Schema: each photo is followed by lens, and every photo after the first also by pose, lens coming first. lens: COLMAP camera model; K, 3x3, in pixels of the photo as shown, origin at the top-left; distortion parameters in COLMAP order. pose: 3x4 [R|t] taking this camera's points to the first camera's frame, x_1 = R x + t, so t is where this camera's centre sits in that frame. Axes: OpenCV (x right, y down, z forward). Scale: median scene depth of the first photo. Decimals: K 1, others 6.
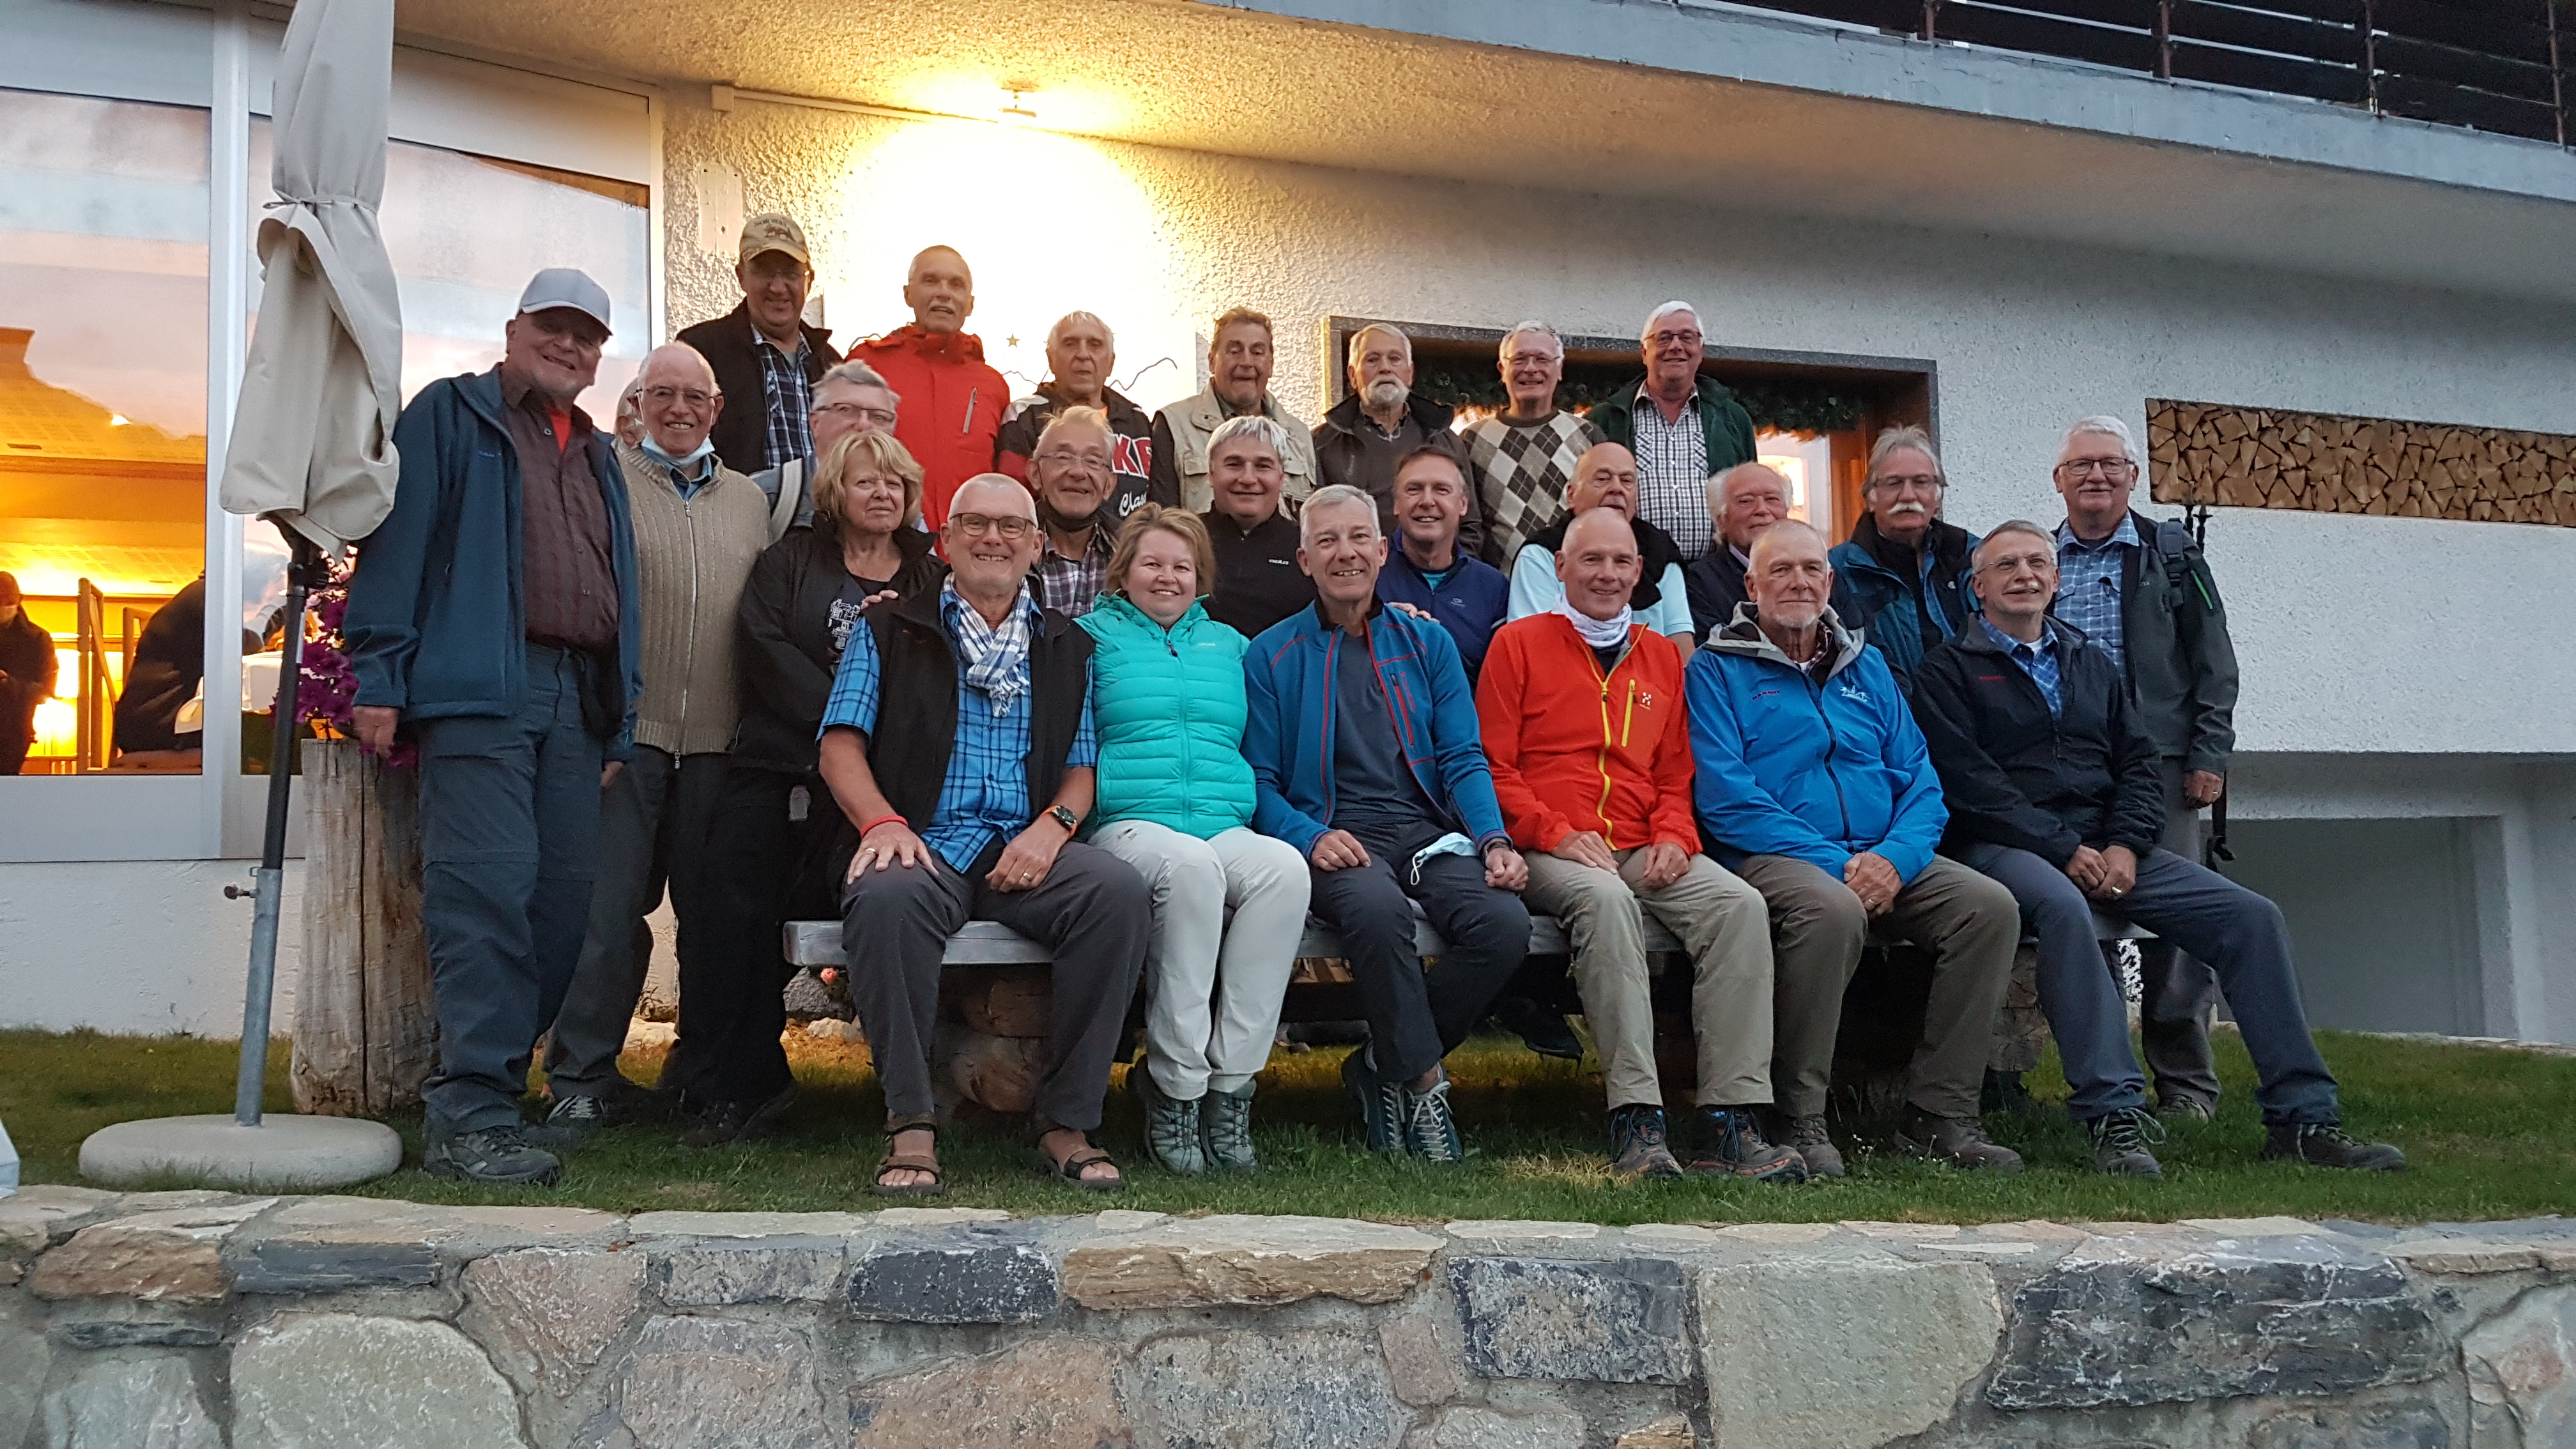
lens RADIAL K [[1977.5, 0, 1217.1], [0, 1977.5, 736.5], [0, 0, 1]] dist [0.162560, -0.254661]
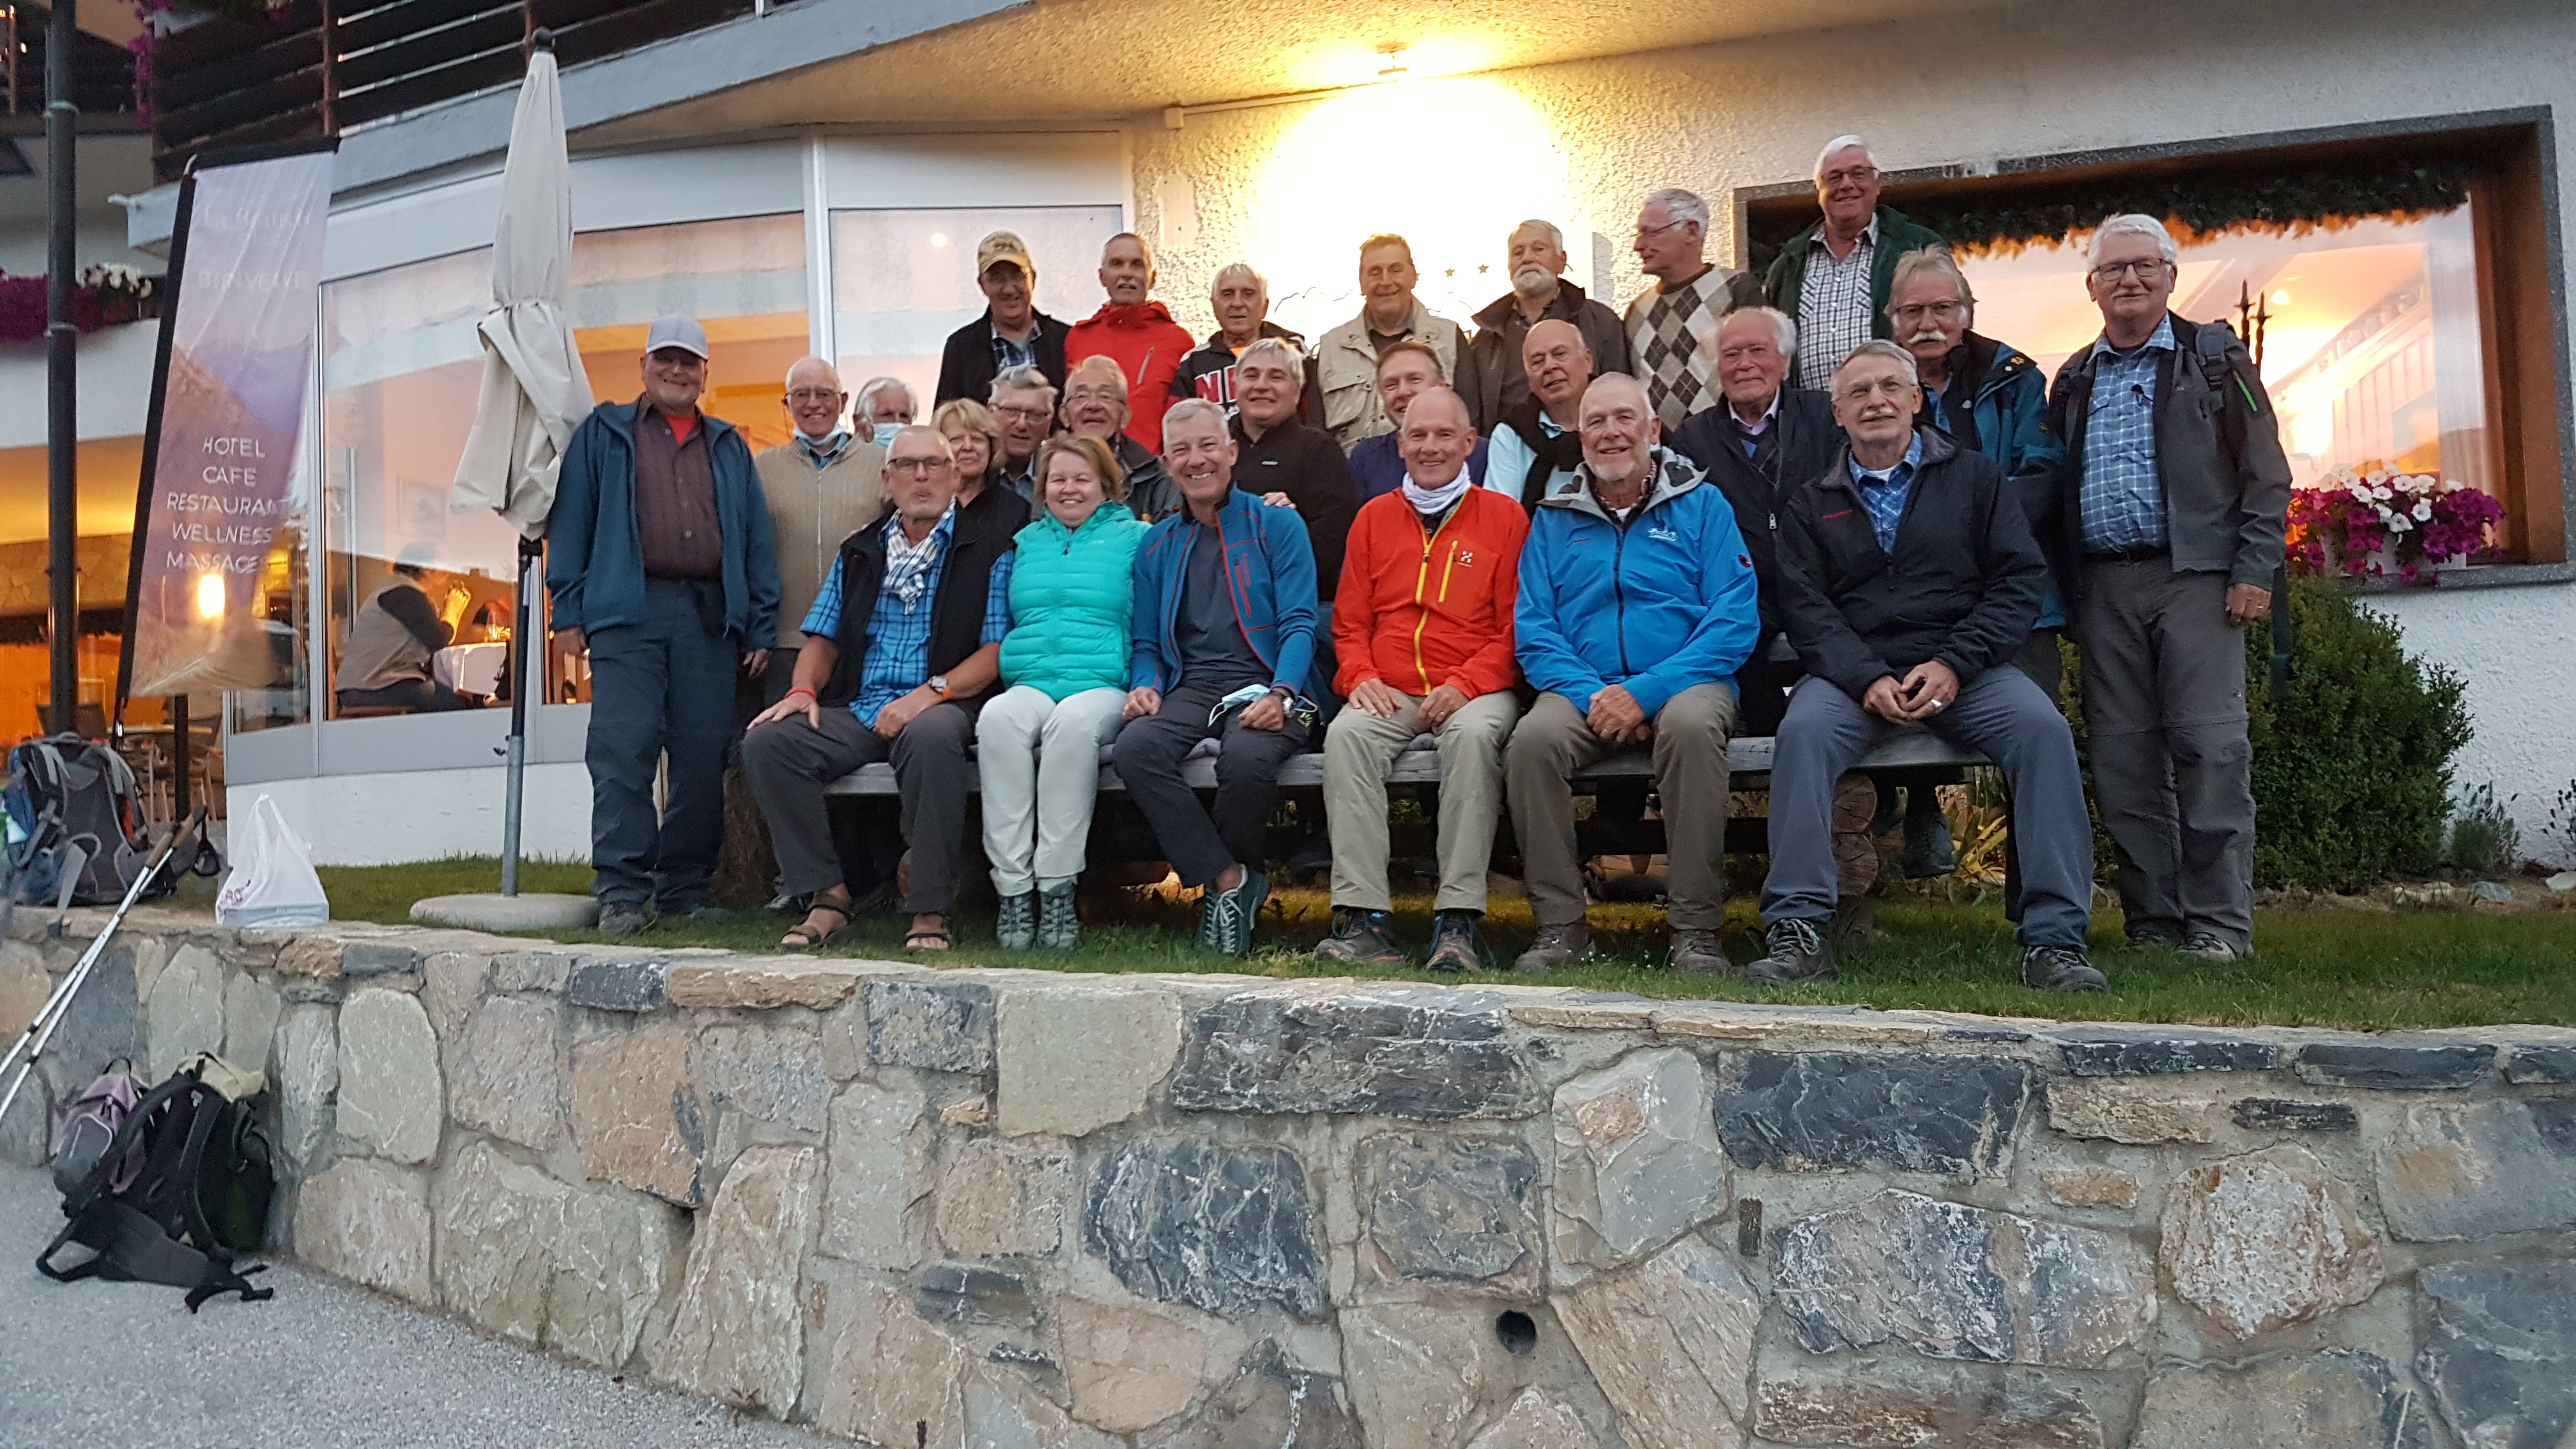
lens RADIAL K [[1977.5, 0, 1217.1], [0, 1977.5, 736.5], [0, 0, 1]] dist [0.162560, -0.254661]
pose [[0.828464, -0.031093, -0.559178, 1.086475], [0.052413, 0.998380, 0.022139, 0.074473], [0.557584, -0.047649, 0.828752, 0.002668]]
